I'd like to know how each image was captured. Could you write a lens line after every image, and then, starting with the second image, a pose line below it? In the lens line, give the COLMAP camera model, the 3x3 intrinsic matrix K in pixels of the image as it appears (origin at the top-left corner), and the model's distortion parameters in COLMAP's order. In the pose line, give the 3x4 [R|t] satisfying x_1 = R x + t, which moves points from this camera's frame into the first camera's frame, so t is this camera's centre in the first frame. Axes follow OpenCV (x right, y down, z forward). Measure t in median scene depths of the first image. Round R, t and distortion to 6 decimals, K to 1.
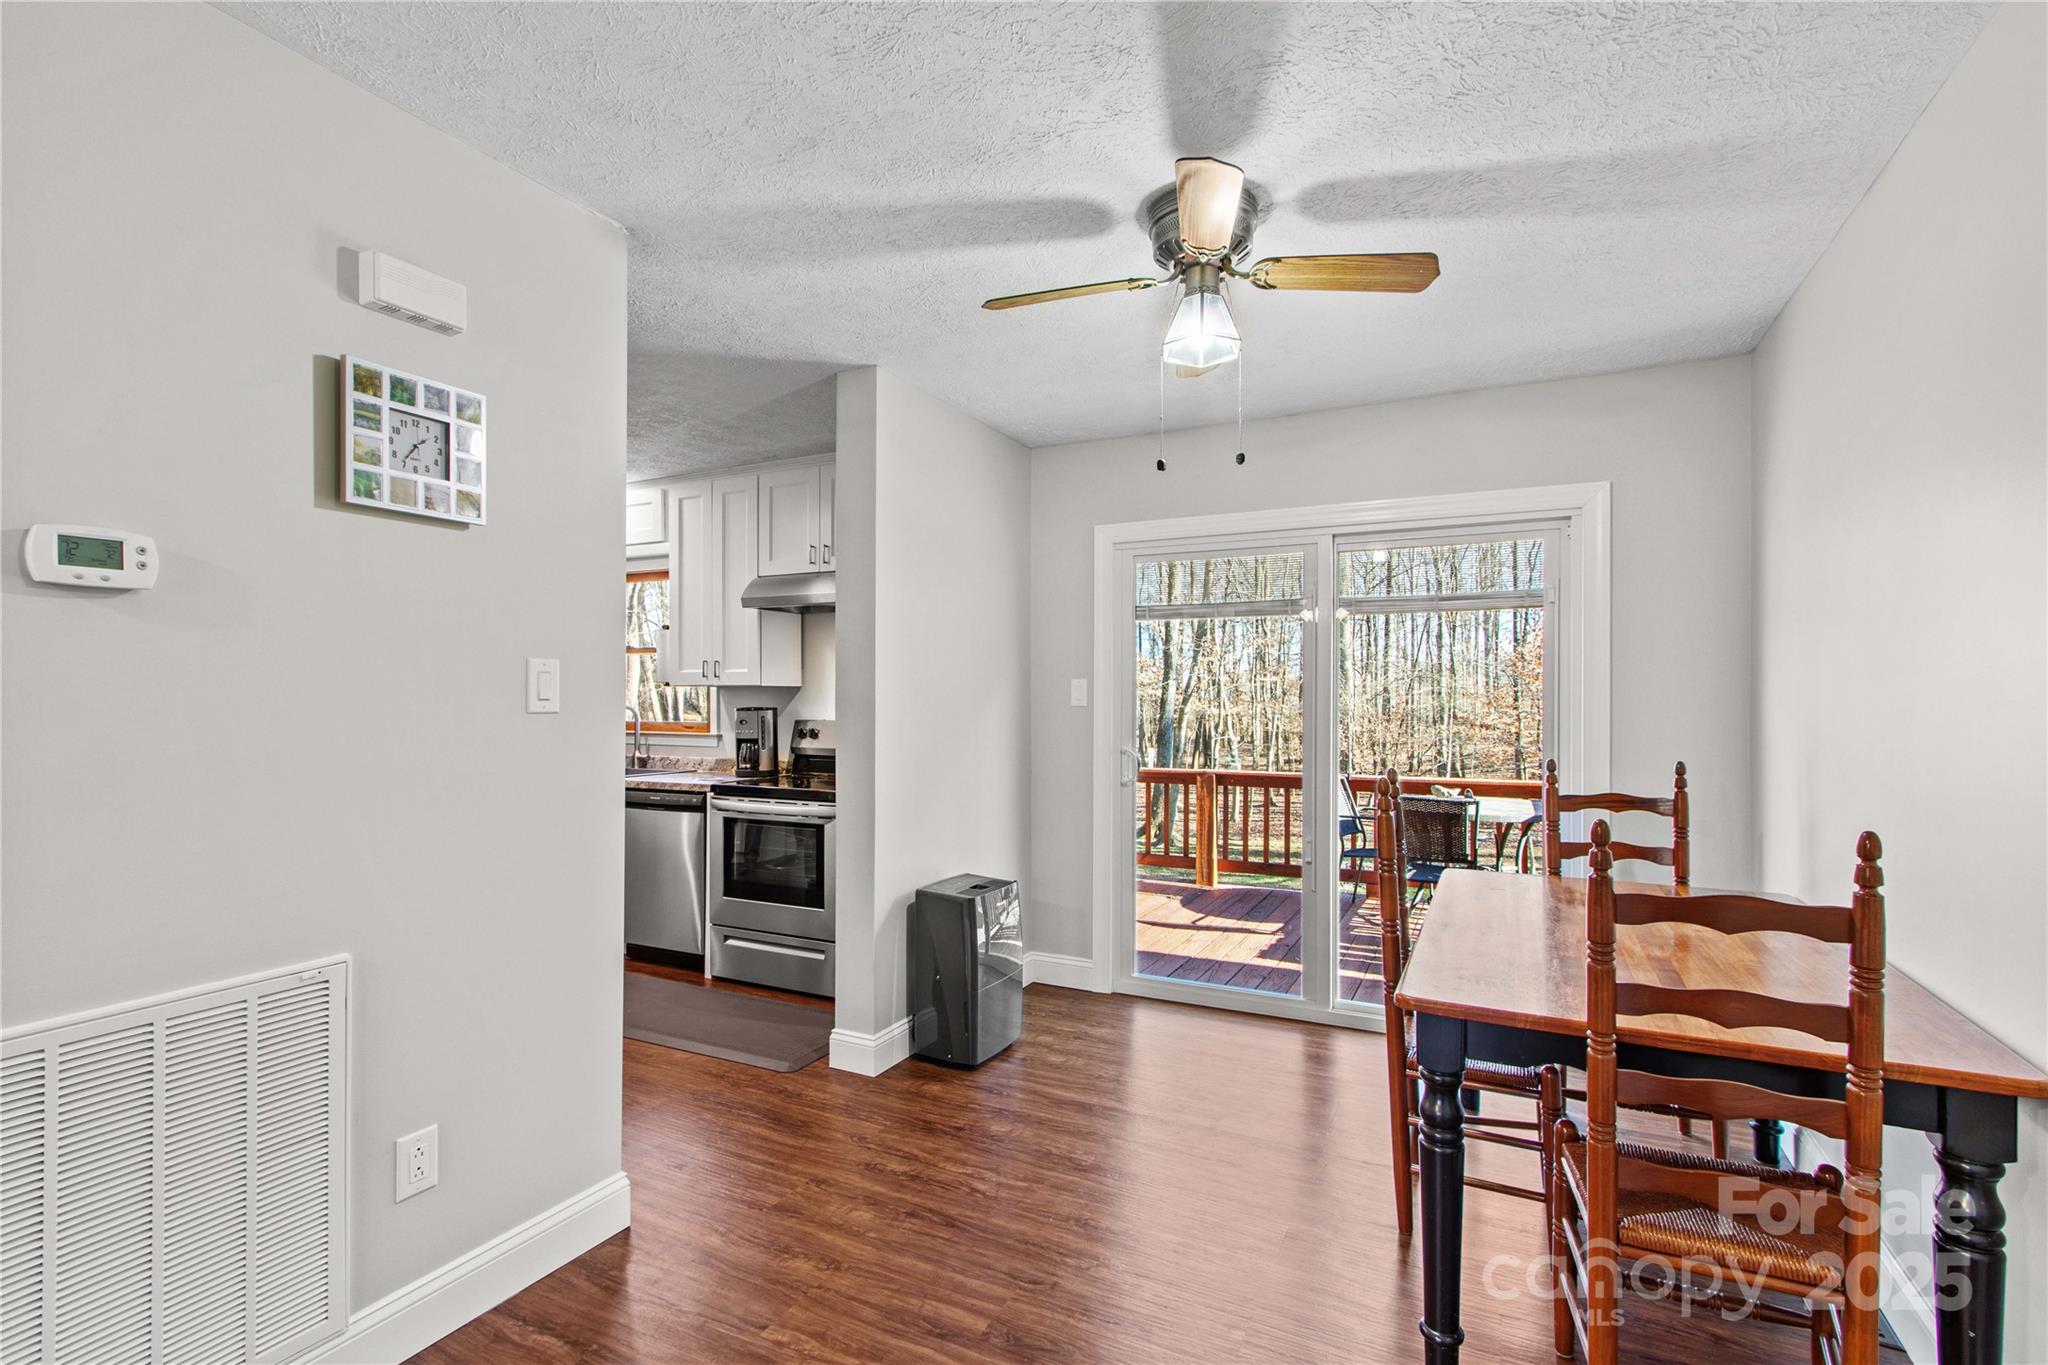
lens RADIAL K [[954.7, 0, 1027.4], [0, 954.7, 698.7], [0, 0, 1]] dist [0.011760, -0.003333]
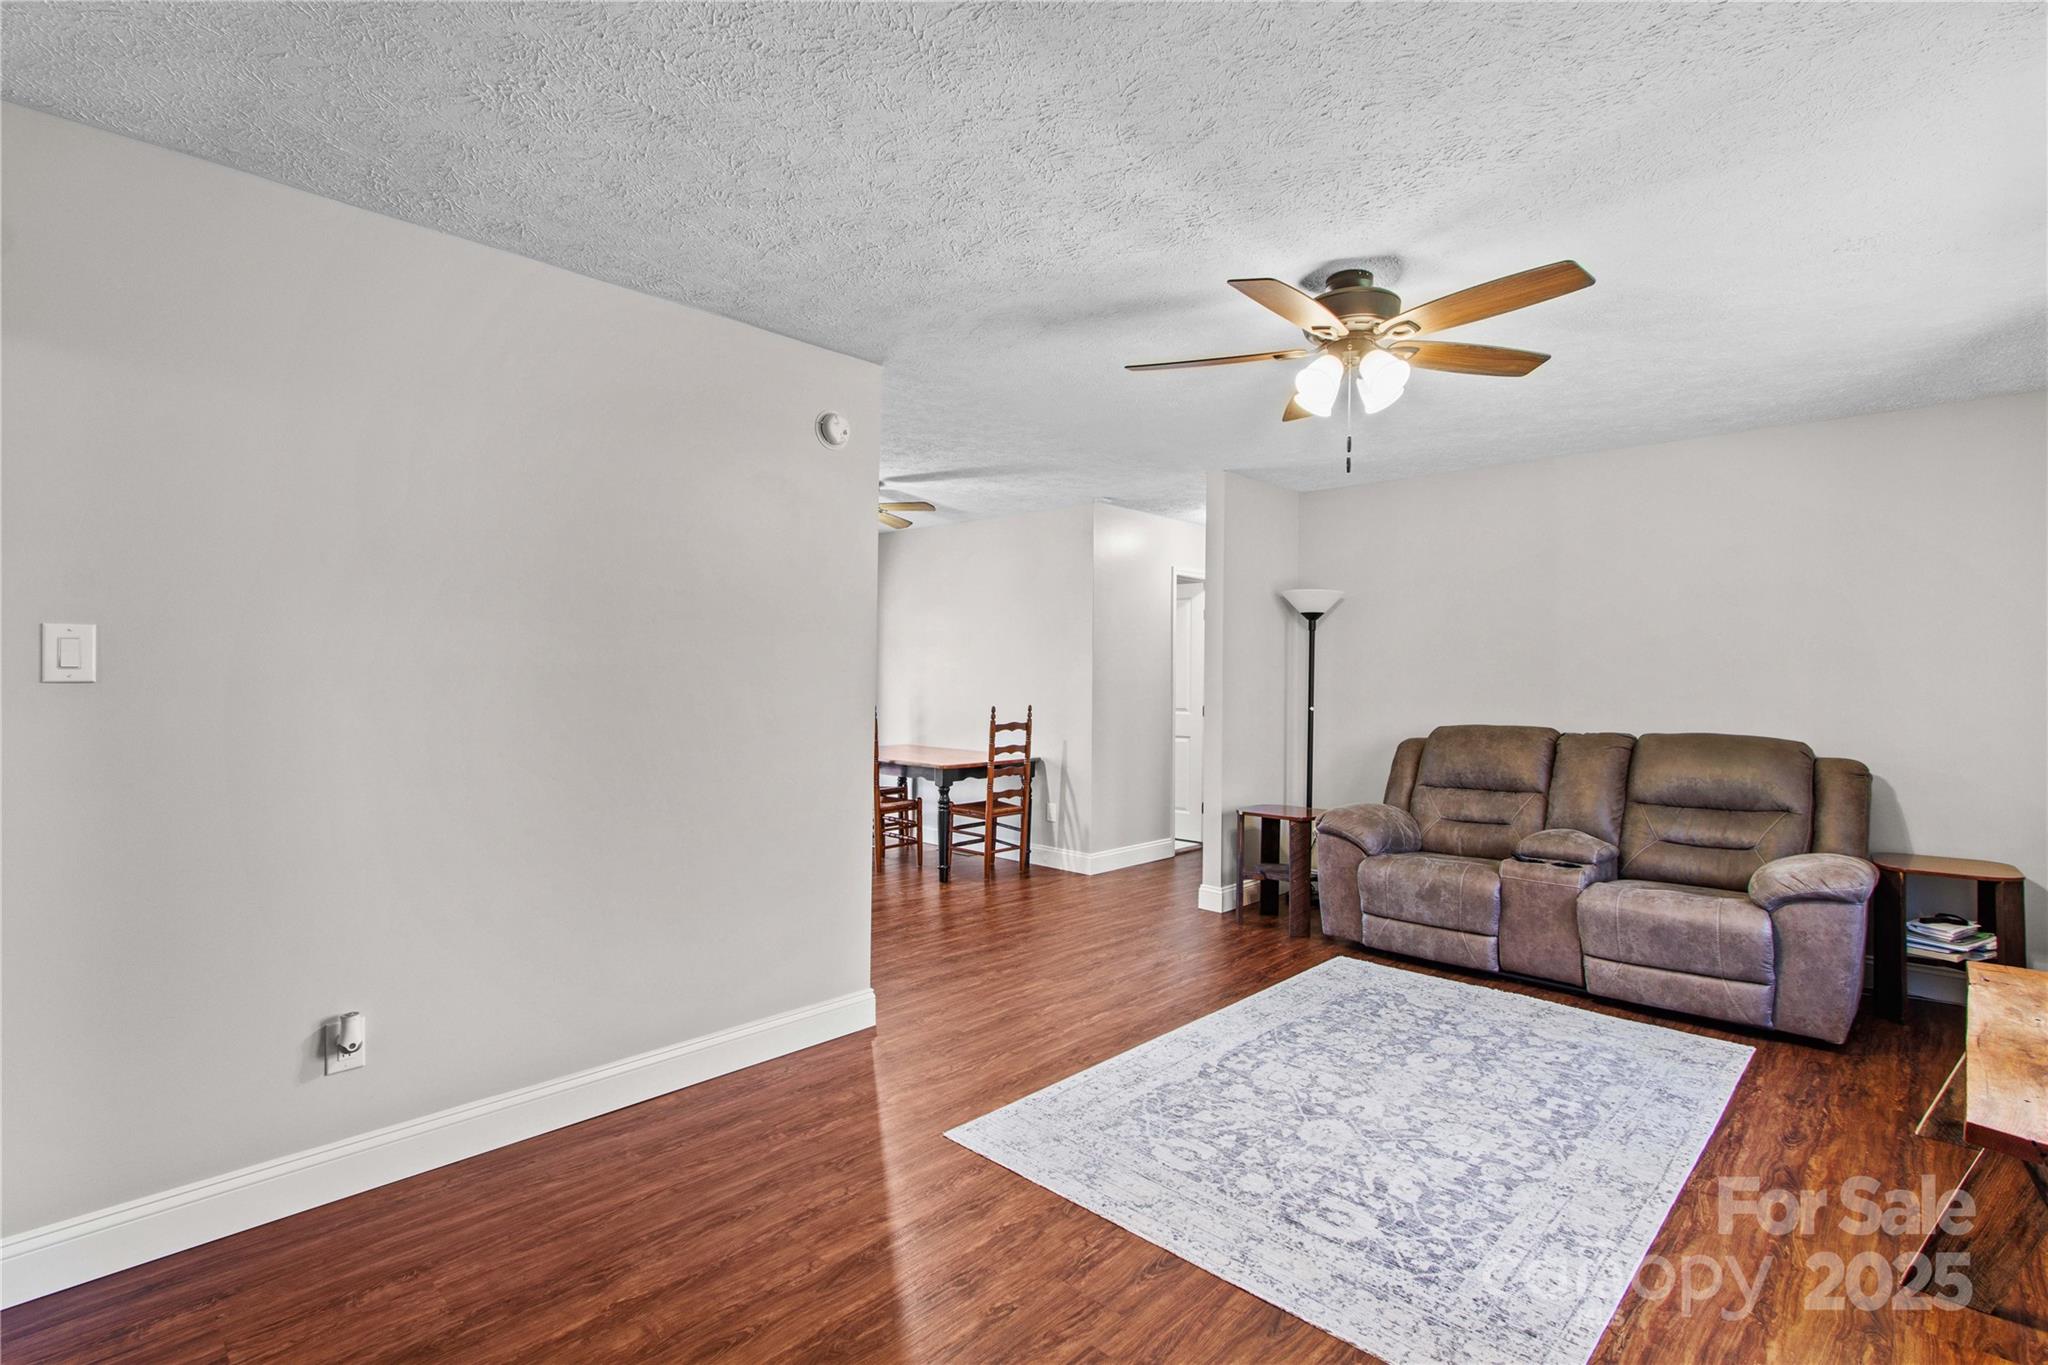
lens RADIAL K [[954.7, 0, 1034.4], [0, 954.7, 668.6], [0, 0, 1]] dist [0.011760, -0.003333]
pose [[0.285267, 0.008709, 0.958409, -1.391223], [-0.008064, 0.999945, -0.006686, -0.000700], [-0.958414, -0.005821, 0.285321, -0.119348]]
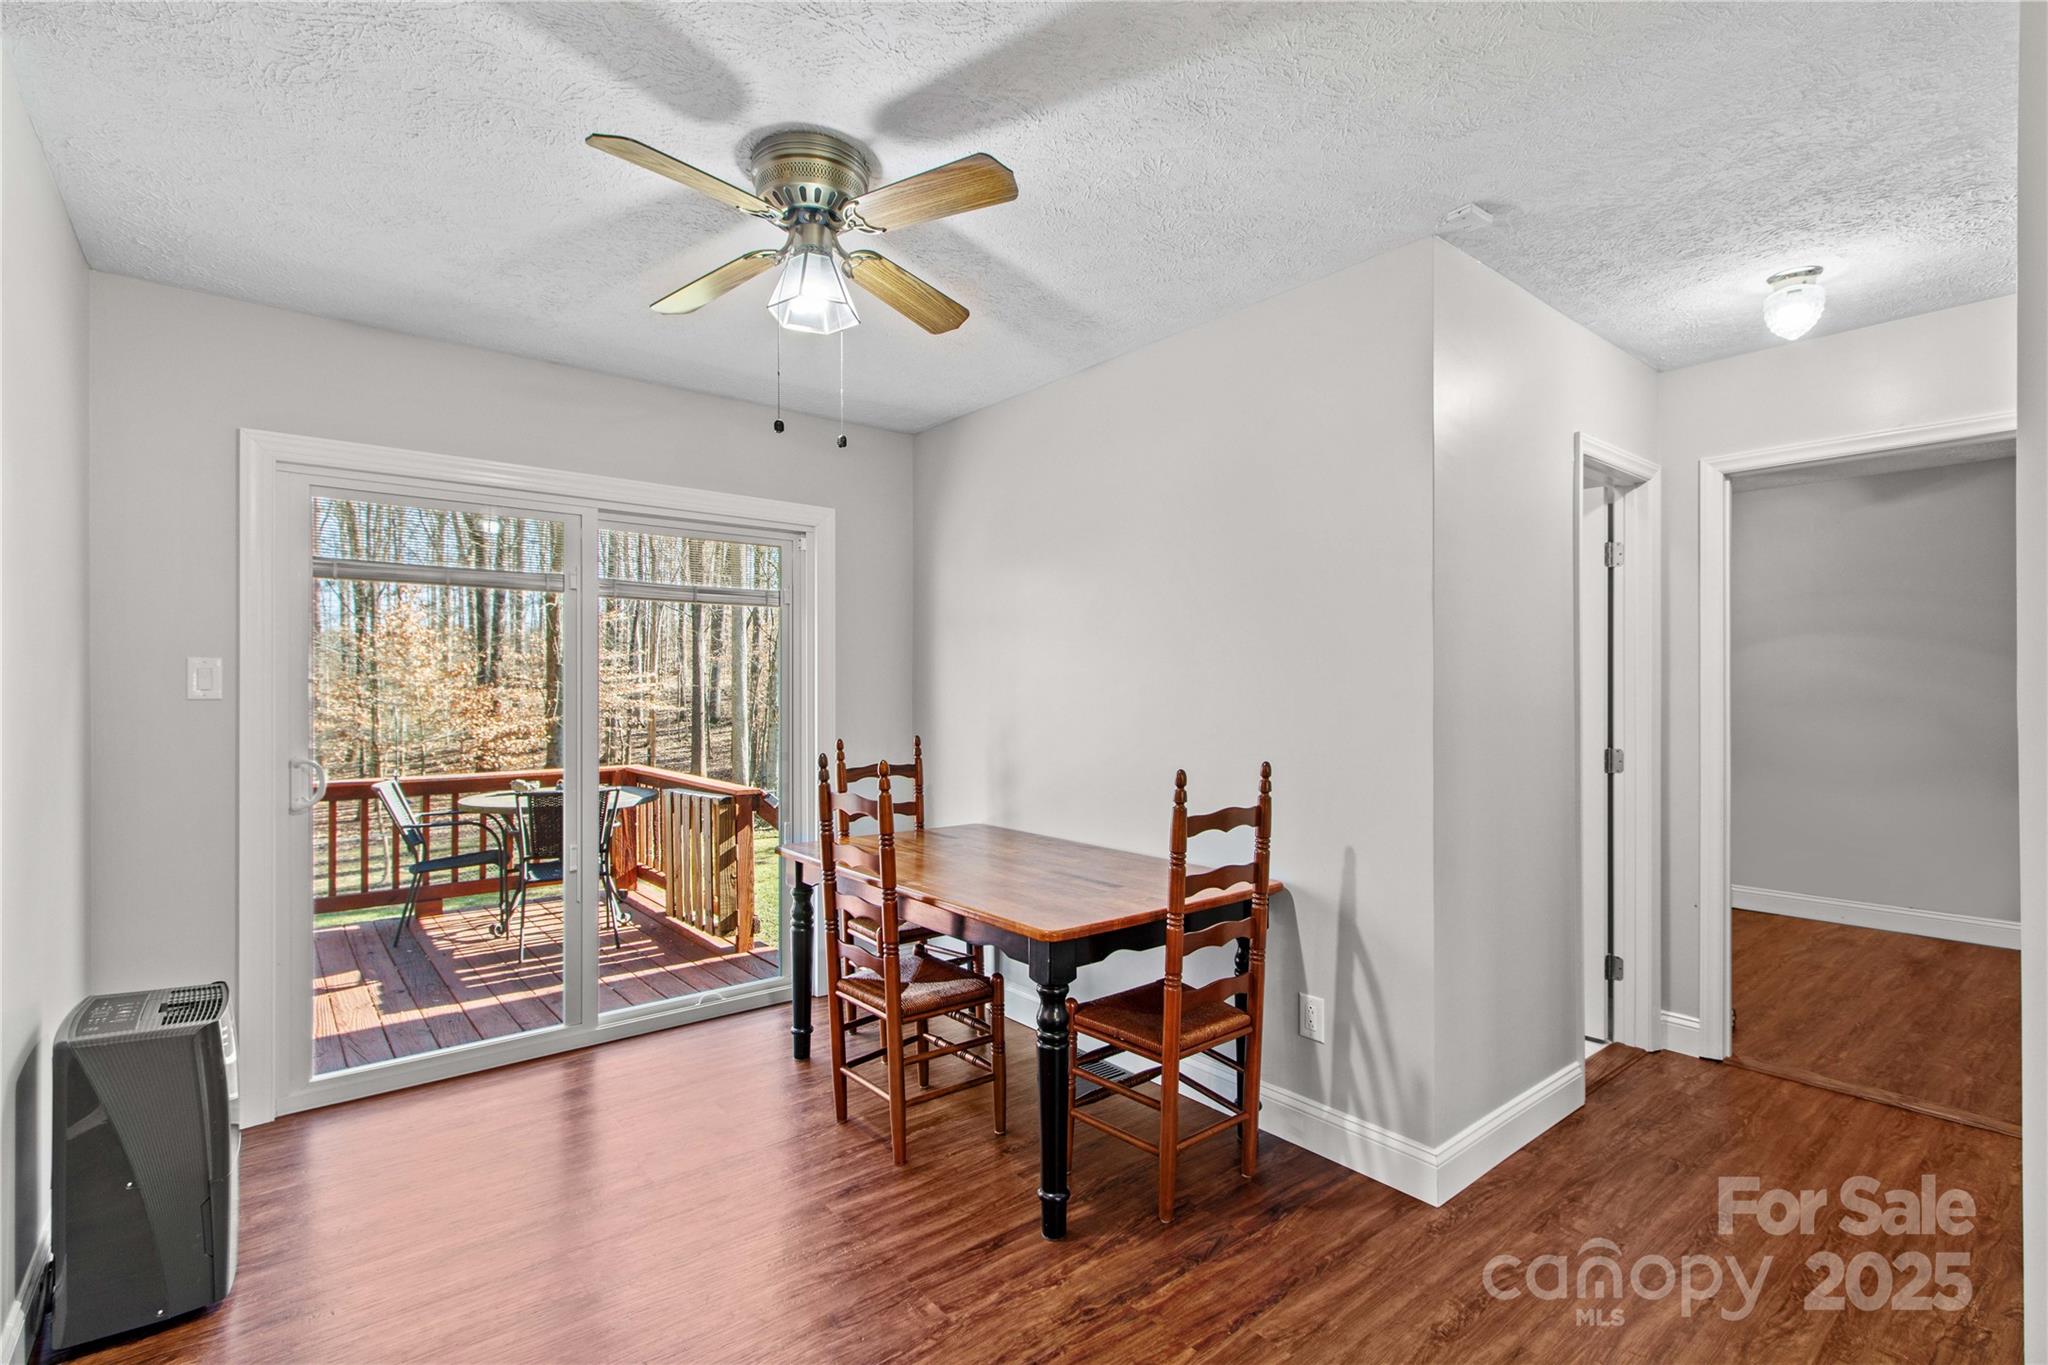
lens RADIAL K [[954.7, 0, 1016.8], [0, 954.7, 698.5], [0, 0, 1]] dist [0.011760, -0.003333]
pose [[0.411499, -0.008120, 0.911374, -0.388572], [-0.000315, 0.999959, 0.009052, 0.001486], [-0.911410, -0.004012, 0.411480, 0.282534]]
